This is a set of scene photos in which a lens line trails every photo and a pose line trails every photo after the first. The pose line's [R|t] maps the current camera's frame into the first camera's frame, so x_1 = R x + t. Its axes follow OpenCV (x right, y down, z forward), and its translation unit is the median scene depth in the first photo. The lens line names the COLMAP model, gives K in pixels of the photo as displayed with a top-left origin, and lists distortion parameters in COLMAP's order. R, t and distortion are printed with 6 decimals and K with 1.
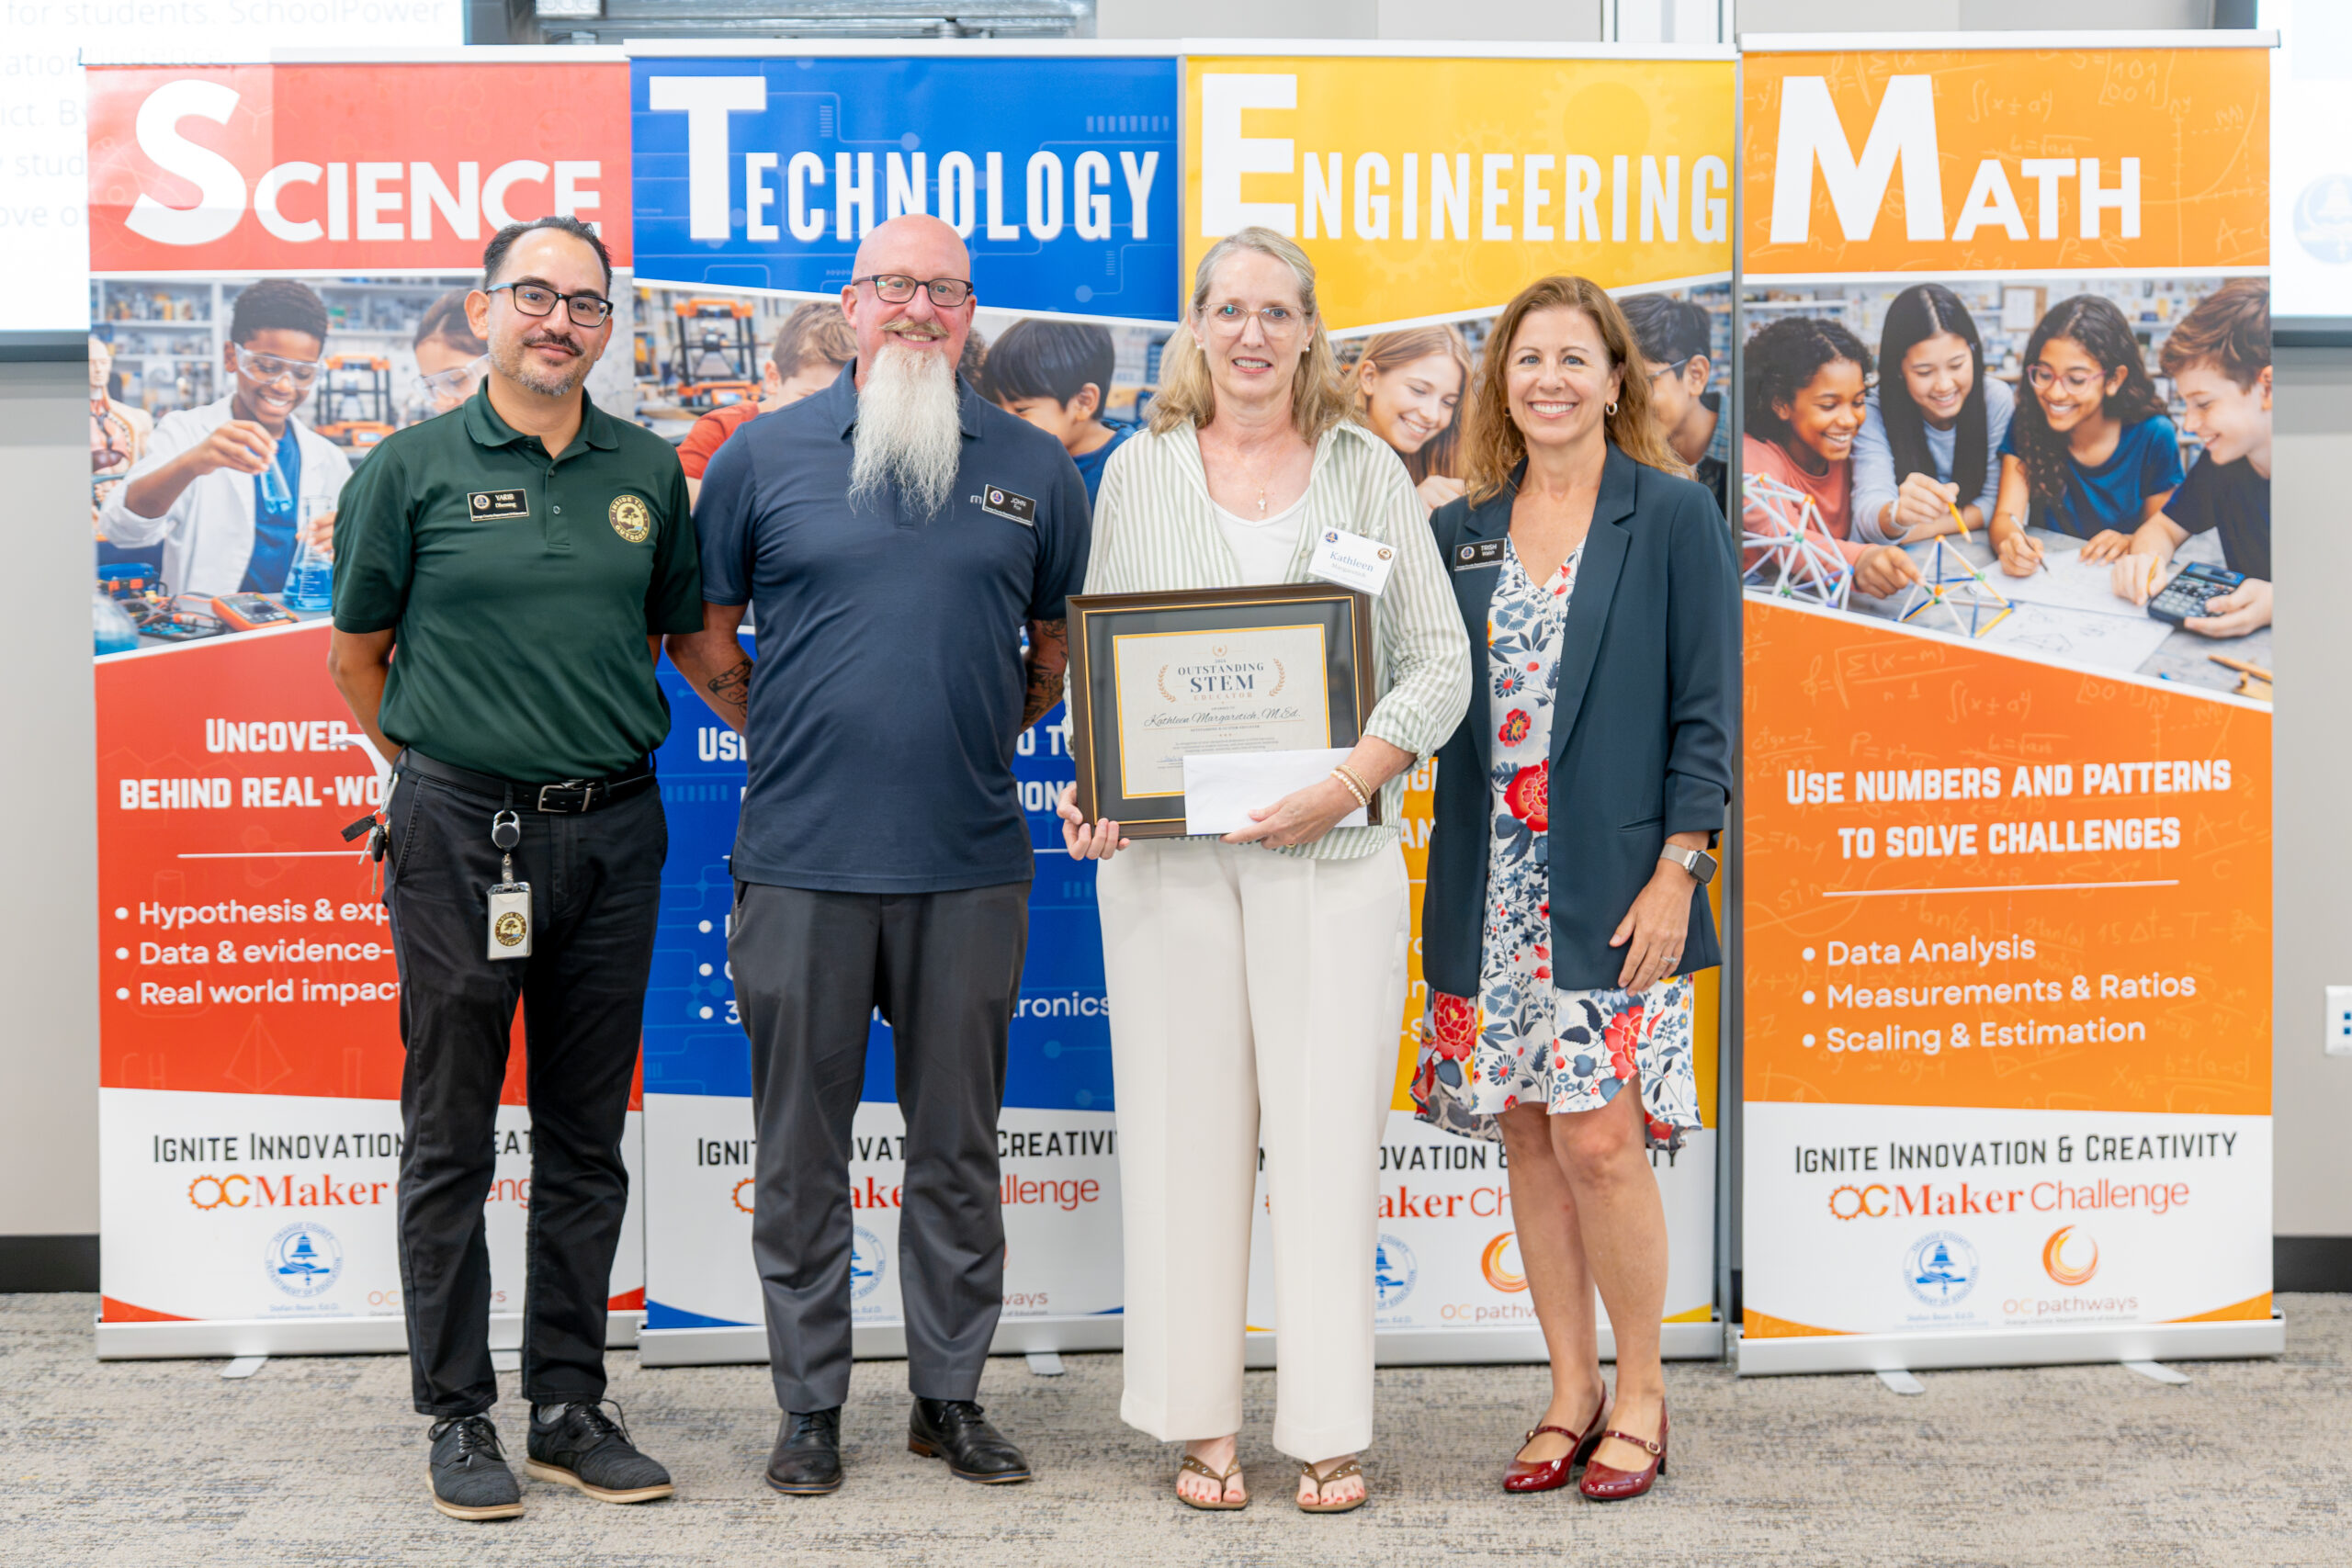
lens RADIAL K [[4615.5, 0, 1180.7], [0, 4615.5, 639.0], [0, 0, 1]] dist [0.006912, -0.125321]
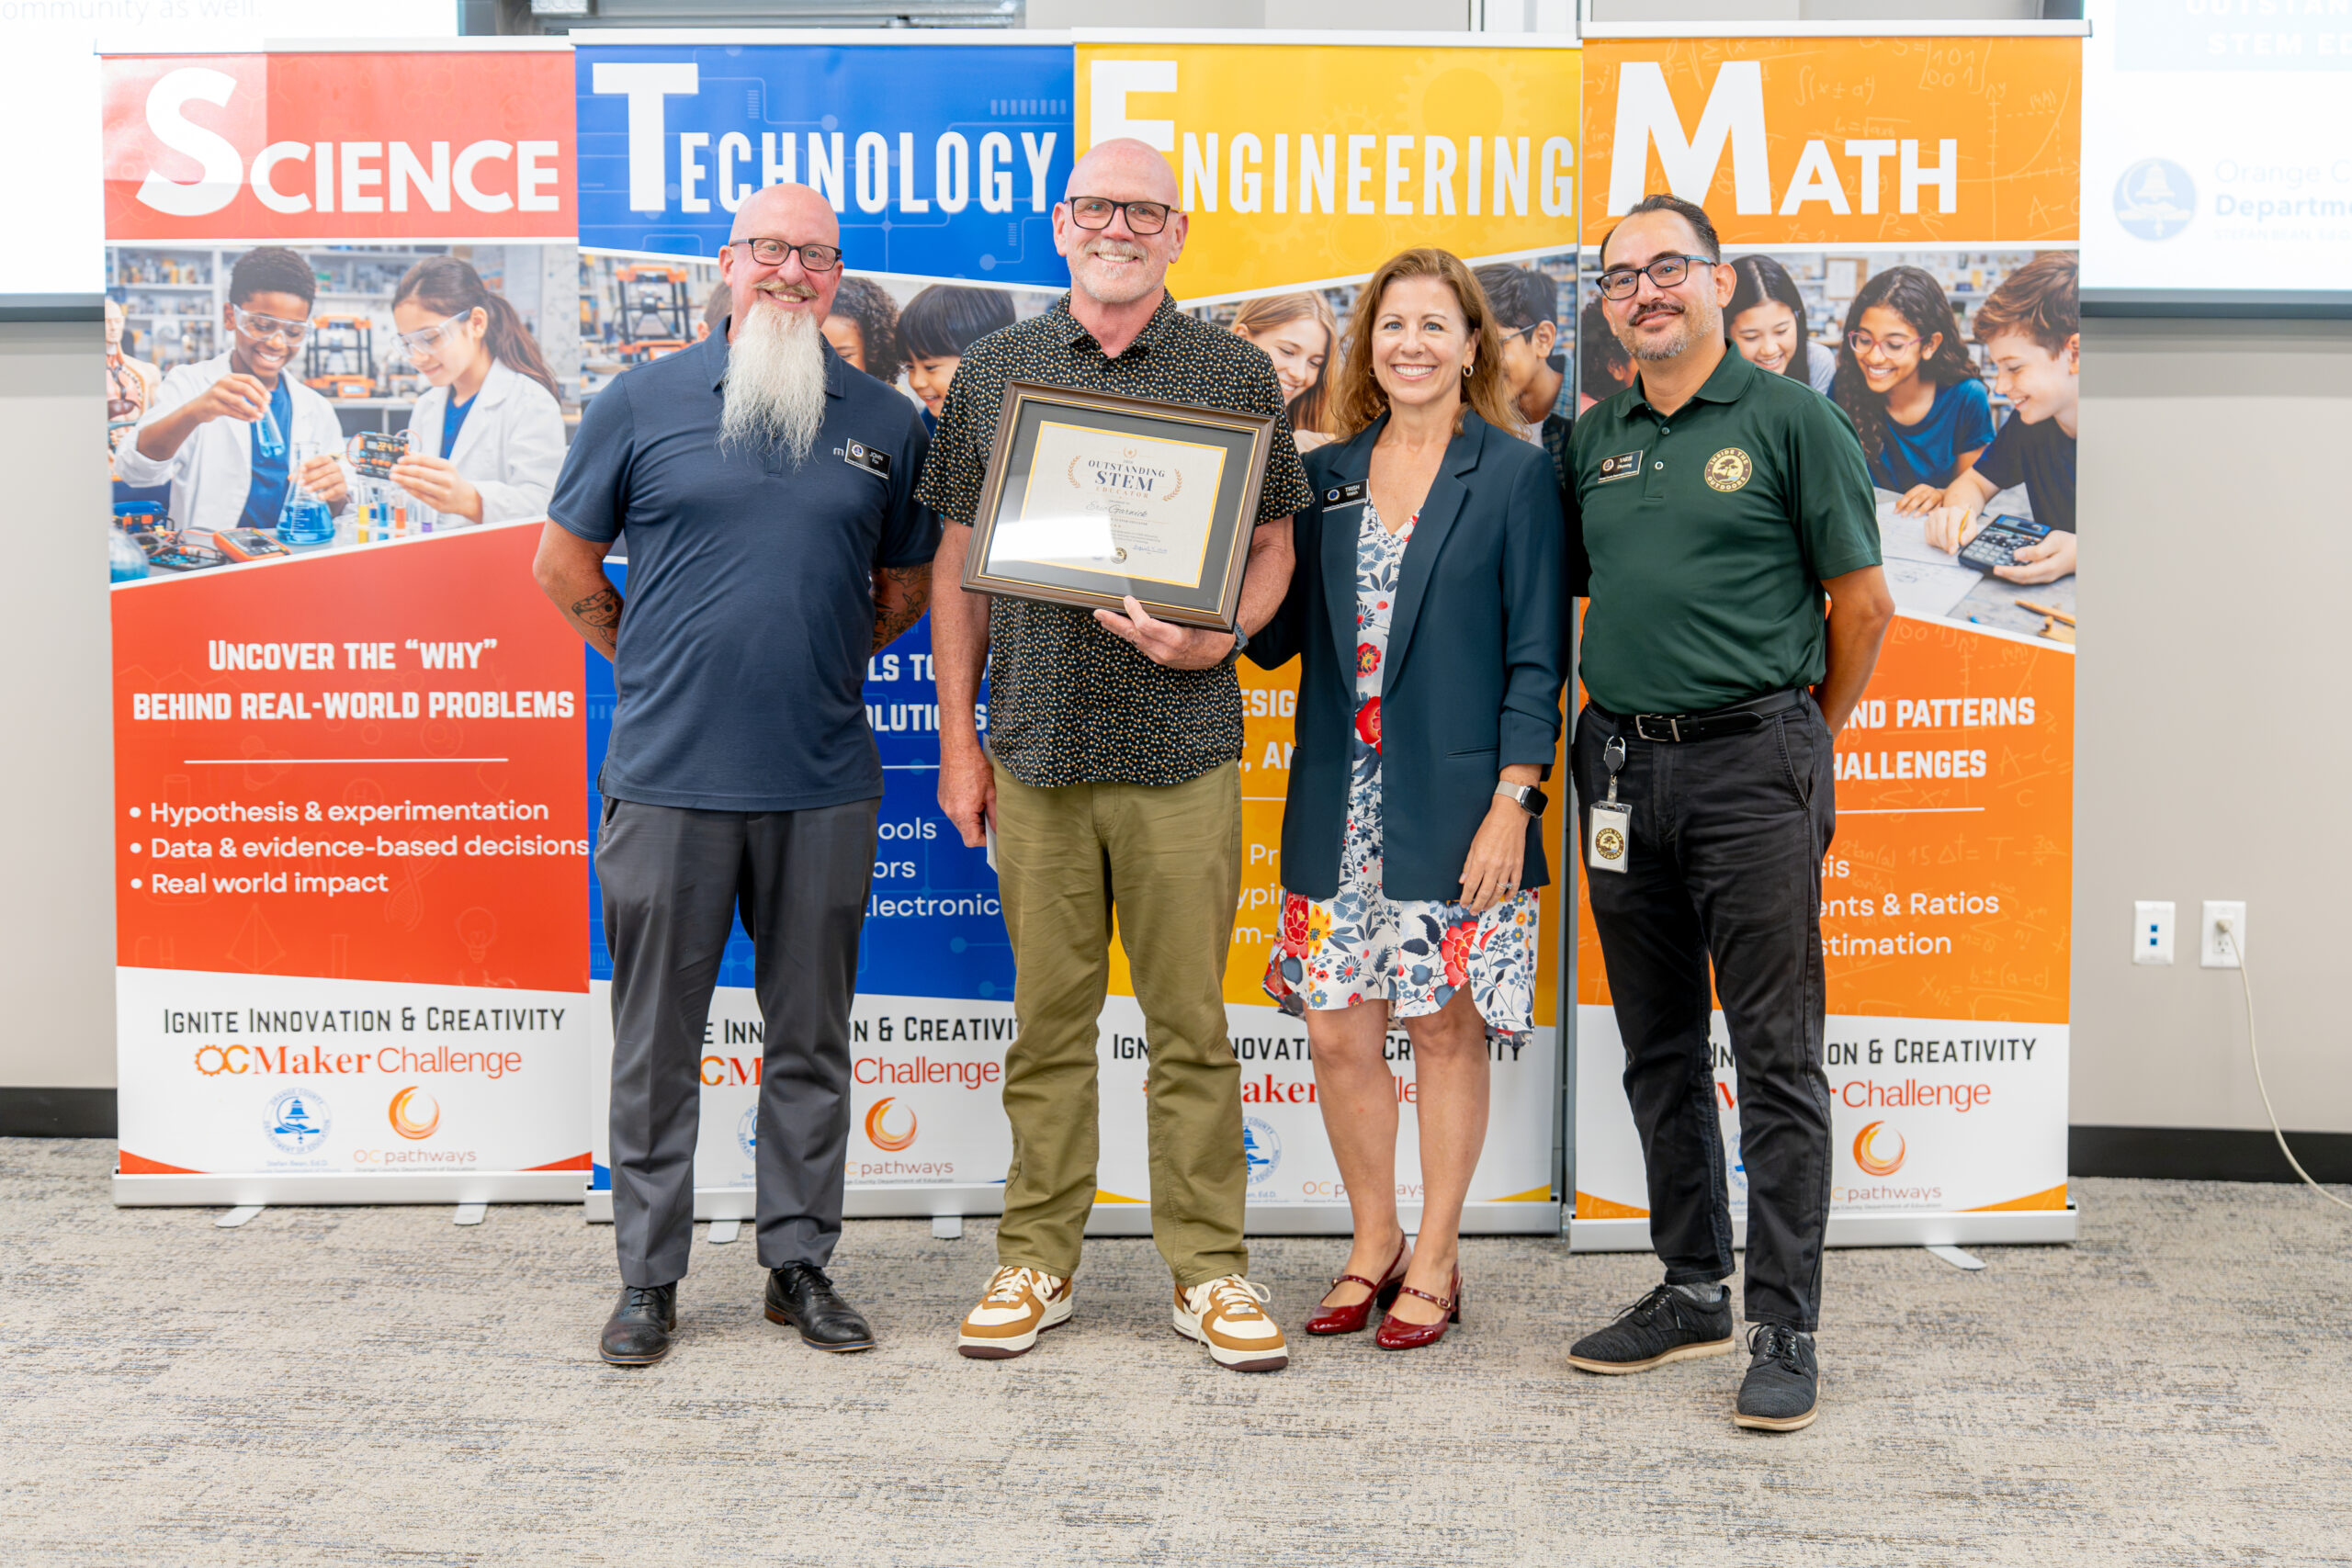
lens RADIAL K [[3646.1, 0, 1128.6], [0, 3646.1, 690.3], [0, 0, 1]] dist [-0.009144, 0.053741]
pose [[0.997972, 0.010899, -0.062718, 0.068707], [-0.008600, 0.999285, 0.036810, -0.005115], [0.063075, -0.036196, 0.997352, 0.132523]]
